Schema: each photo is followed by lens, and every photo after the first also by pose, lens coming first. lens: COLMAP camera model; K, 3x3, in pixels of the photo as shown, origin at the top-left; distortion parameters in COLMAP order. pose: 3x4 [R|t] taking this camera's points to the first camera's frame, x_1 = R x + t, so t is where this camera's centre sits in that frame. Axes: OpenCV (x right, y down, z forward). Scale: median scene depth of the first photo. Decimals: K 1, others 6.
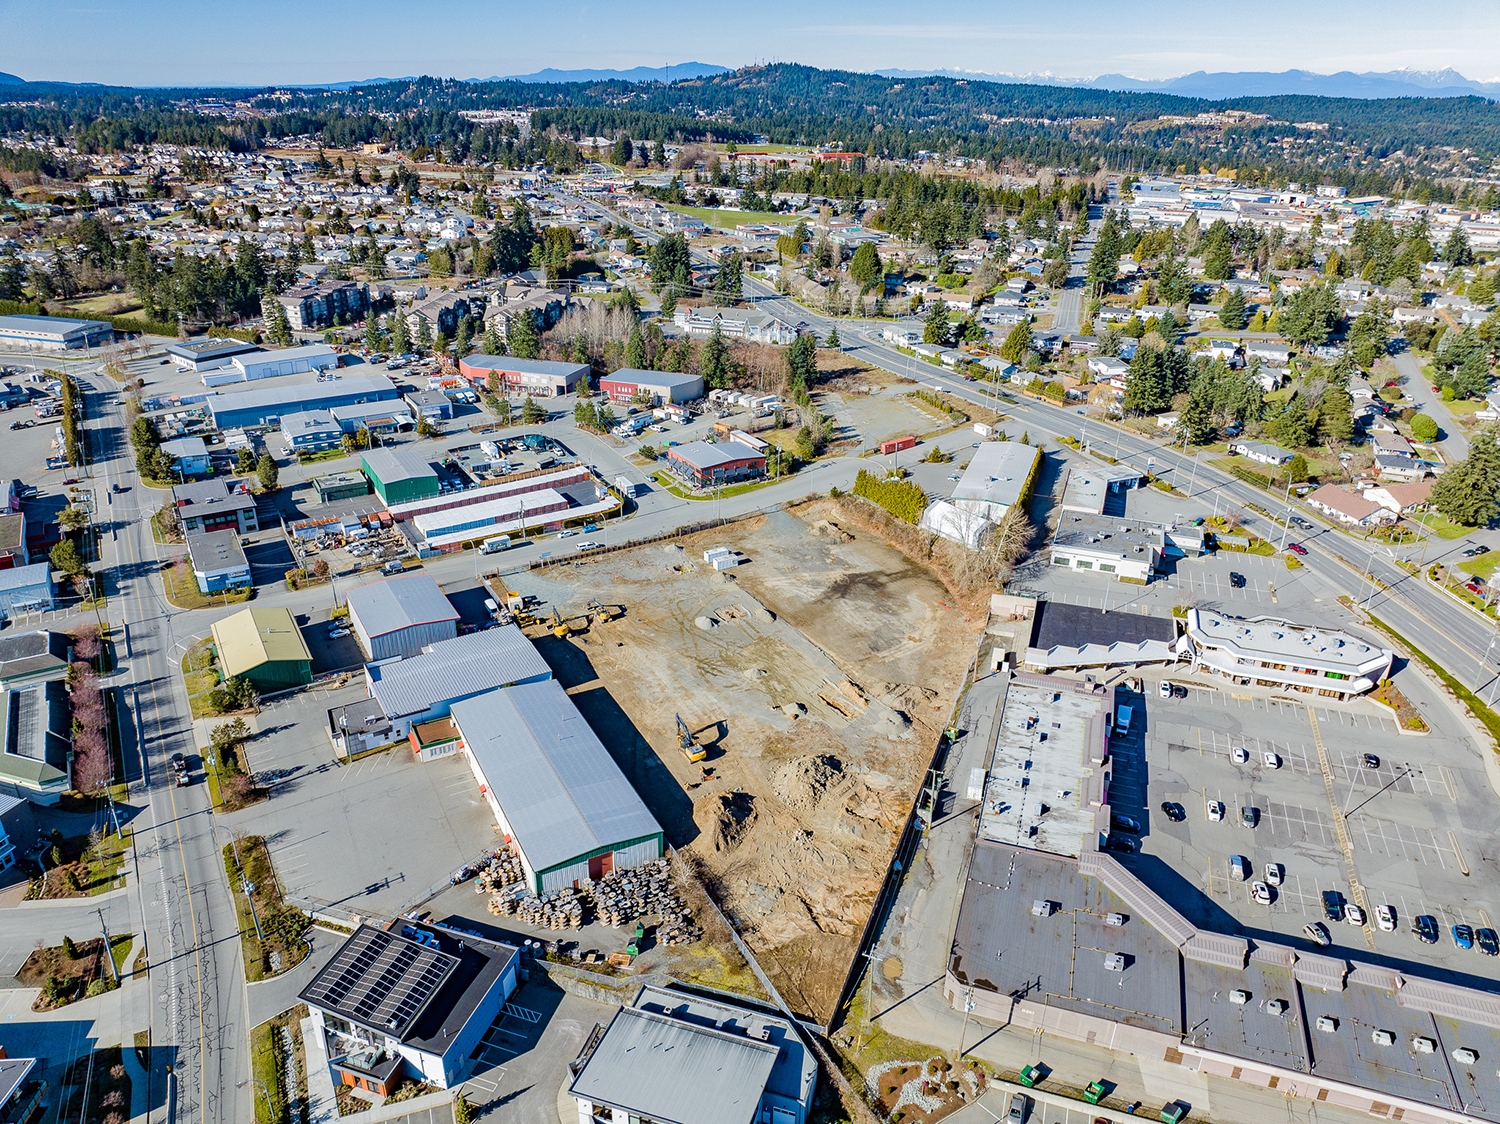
lens RADIAL K [[1057.7, 0, 750.0], [0, 1057.7, 562.0], [0, 0, 1]] dist [-0.036926, -0.000286]
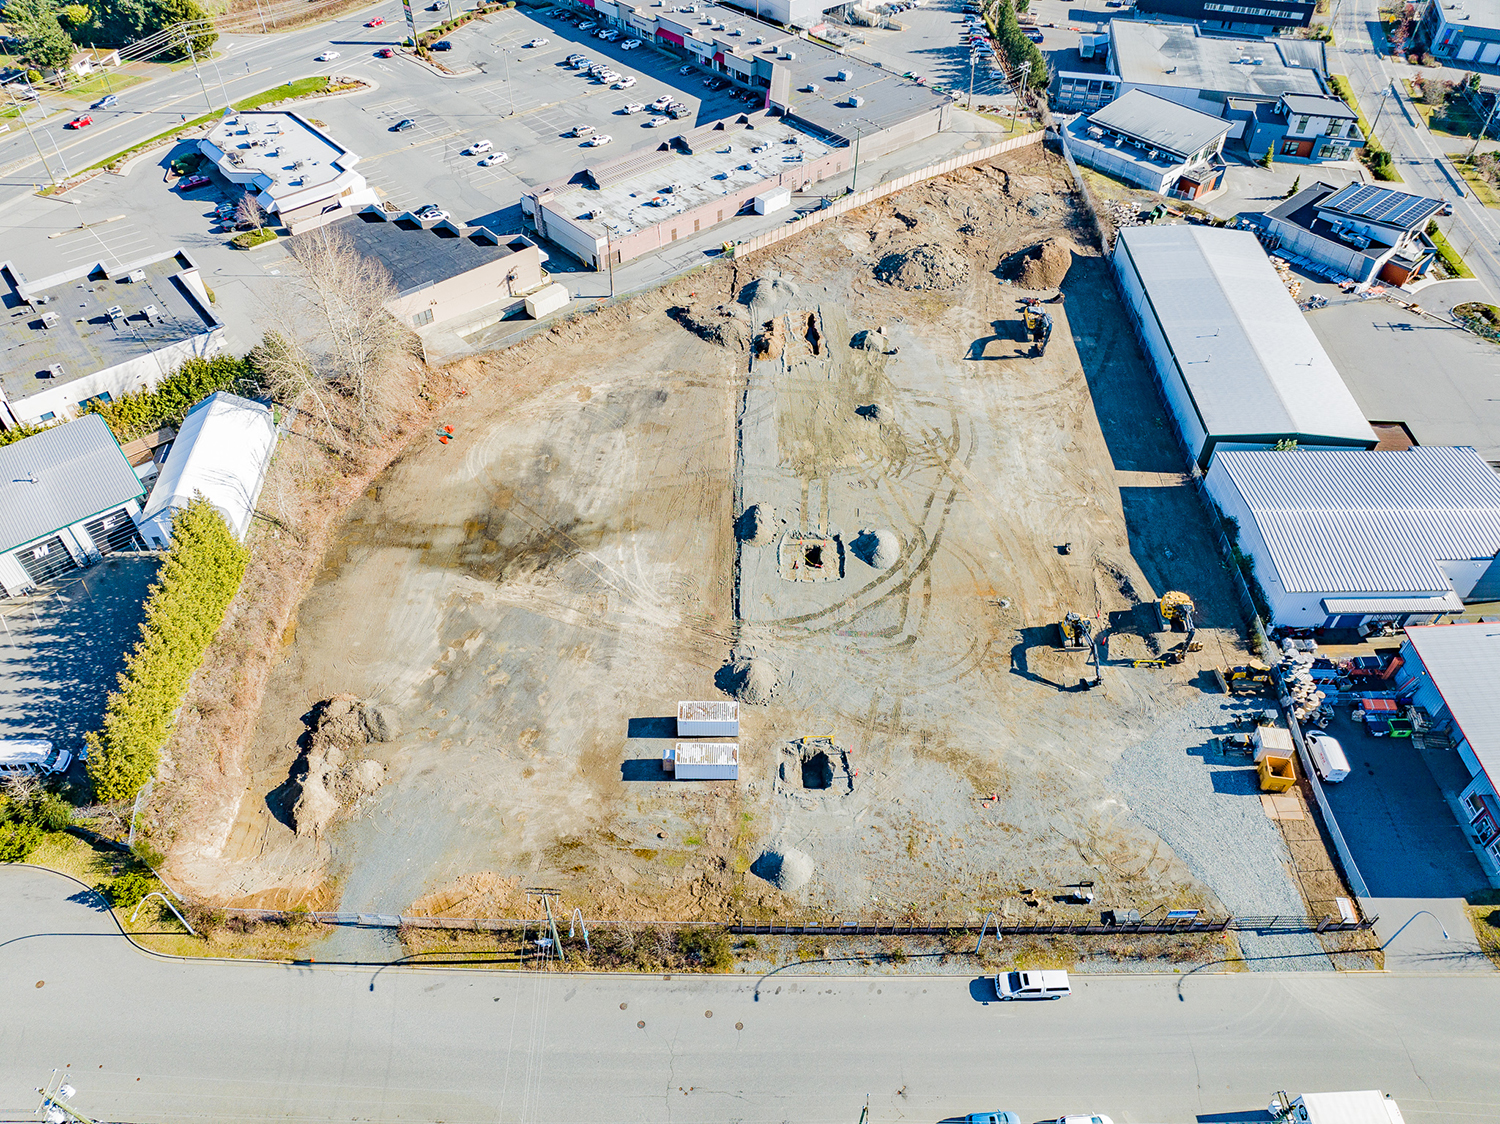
lens RADIAL K [[1057.7, 0, 750.0], [0, 1057.7, 562.0], [0, 0, 1]] dist [-0.036926, -0.000286]
pose [[-0.864999, -0.371092, 0.337738, -0.150574], [0.192615, 0.375953, 0.906399, -0.380232], [-0.463331, 0.849088, -0.253721, 1.085128]]
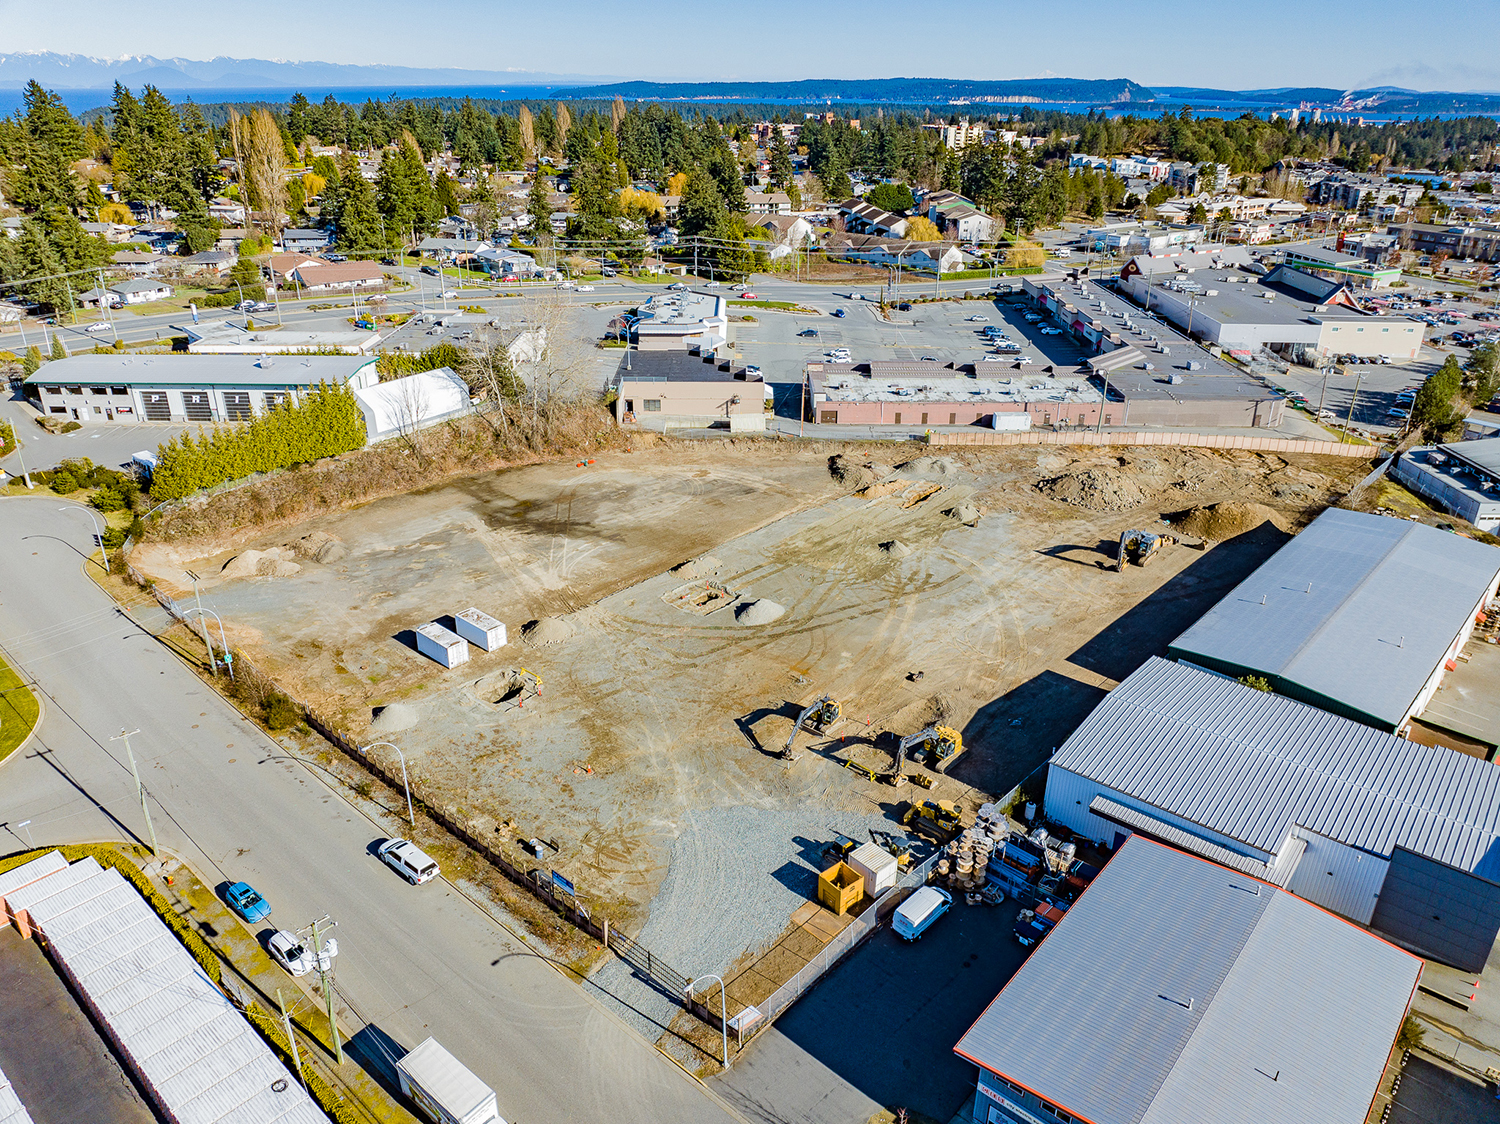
lens RADIAL K [[1057.7, 0, 750.0], [0, 1057.7, 562.0], [0, 0, 1]] dist [-0.036926, -0.000286]
pose [[-0.318696, -0.411030, 0.854100, -0.431595], [0.386542, 0.766394, 0.513055, -0.207180], [-0.865458, 0.493655, -0.085366, 0.966675]]
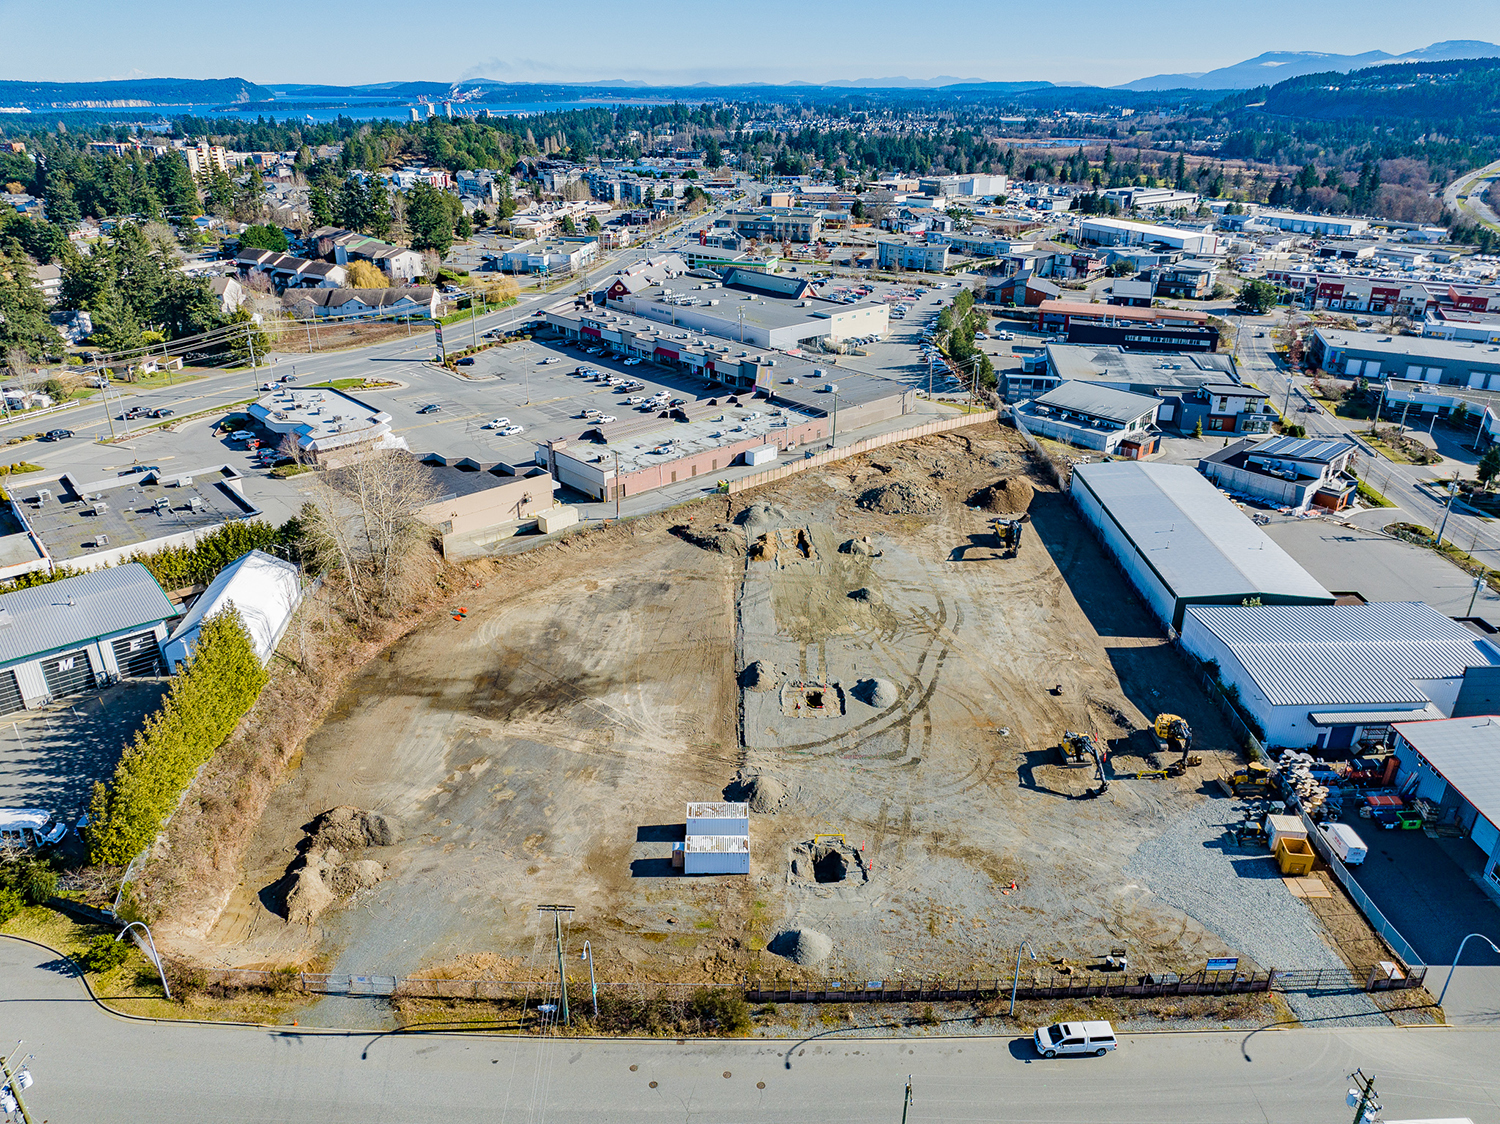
lens RADIAL K [[1057.7, 0, 750.0], [0, 1057.7, 562.0], [0, 0, 1]] dist [-0.036926, -0.000286]
pose [[-0.876996, -0.218888, 0.427746, -0.182146], [0.182430, 0.671875, 0.717846, -0.344728], [-0.444519, 0.707582, -0.549300, 1.183938]]
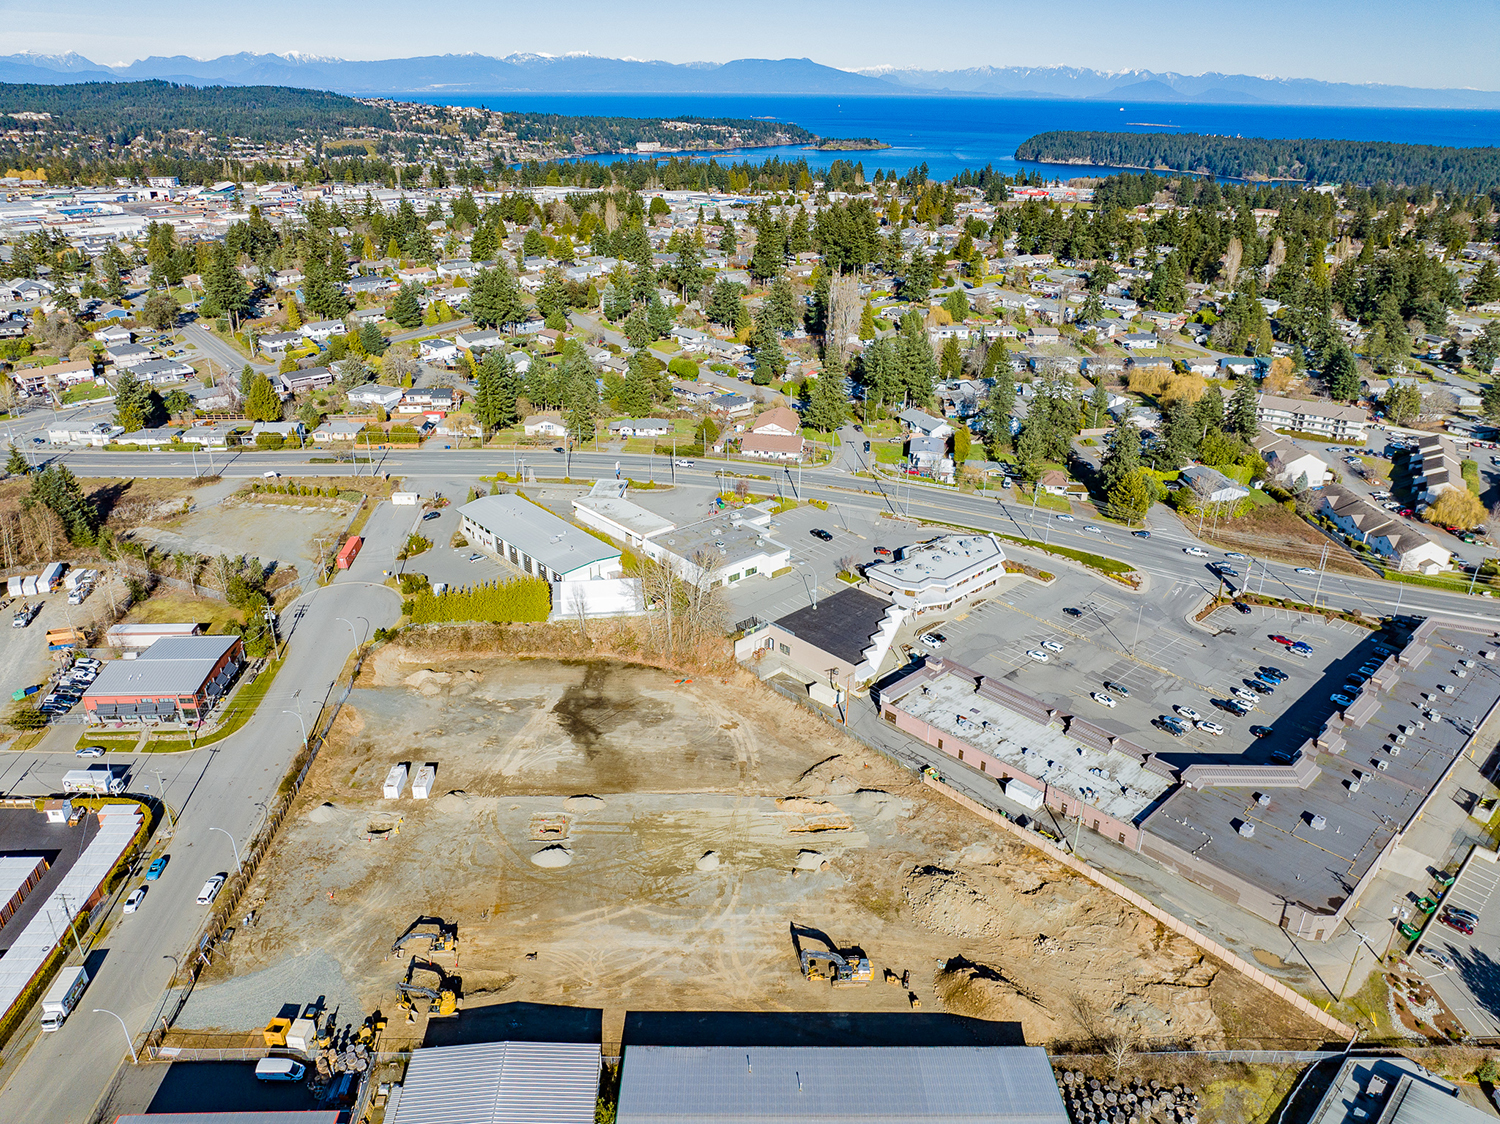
lens RADIAL K [[1050.1, 0, 750.0], [0, 1050.1, 562.0], [0, 0, 1]] dist [-0.037193, -0.000559]
pose [[0.470901, -0.374877, 0.798573, -0.432389], [0.363935, 0.907153, 0.211244, -0.205501], [-0.803619, 0.191154, 0.563610, 0.433134]]
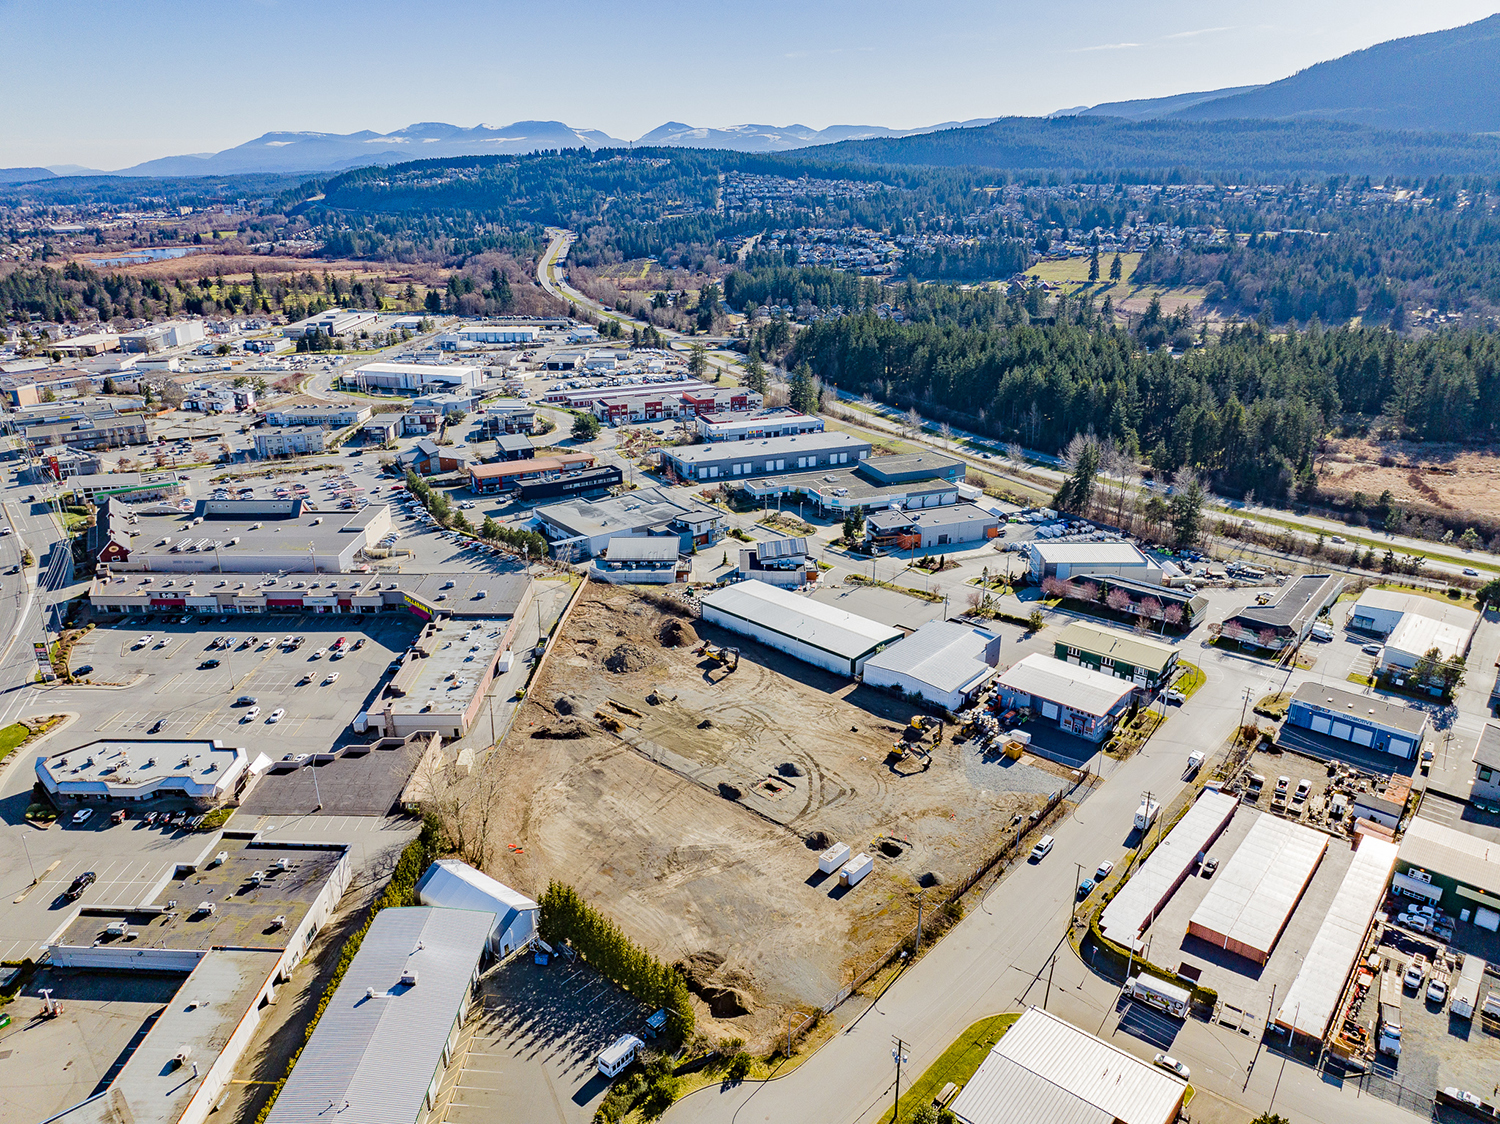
lens RADIAL K [[1057.7, 0, 750.0], [0, 1057.7, 562.0], [0, 0, 1]] dist [-0.036926, -0.000286]
pose [[-0.946725, 0.097744, -0.306852, 0.229640], [-0.149301, 0.711034, 0.687125, -0.625003], [0.285344, 0.696331, -0.658560, 1.356436]]
